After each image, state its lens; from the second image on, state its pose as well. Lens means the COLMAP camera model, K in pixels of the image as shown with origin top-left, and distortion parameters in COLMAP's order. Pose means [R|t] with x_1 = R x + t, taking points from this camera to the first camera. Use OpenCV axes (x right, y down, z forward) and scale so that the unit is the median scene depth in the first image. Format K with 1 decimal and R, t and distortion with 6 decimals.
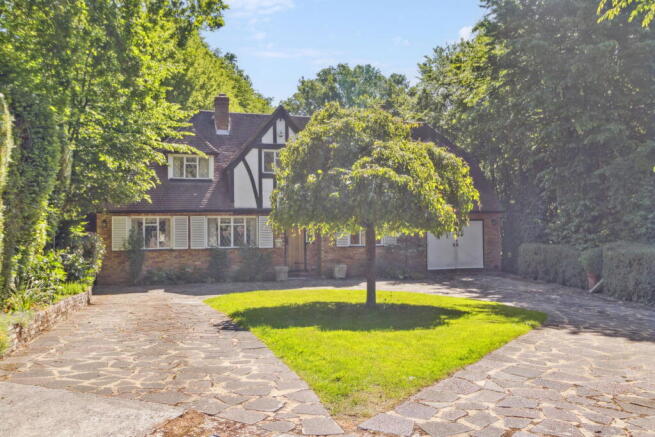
lens RADIAL K [[535.6, 0, 327.5], [0, 535.6, 219.9], [0, 0, 1]] dist [-0.009898, 0.014249]
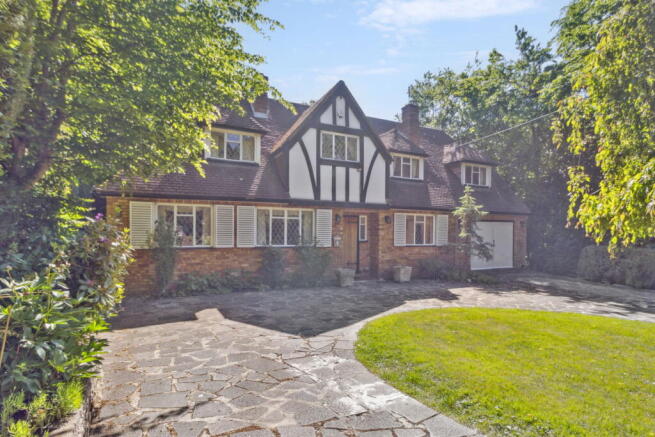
lens RADIAL K [[337.2, 0, 320.1], [0, 337.2, 235.0], [0, 0, 1]] dist [0.010520, 0.000655]
pose [[0.986300, 0.018509, 0.163920, -0.207319], [-0.023641, 0.999288, 0.029409, 0.017738], [-0.163259, -0.032882, 0.986035, 0.469539]]
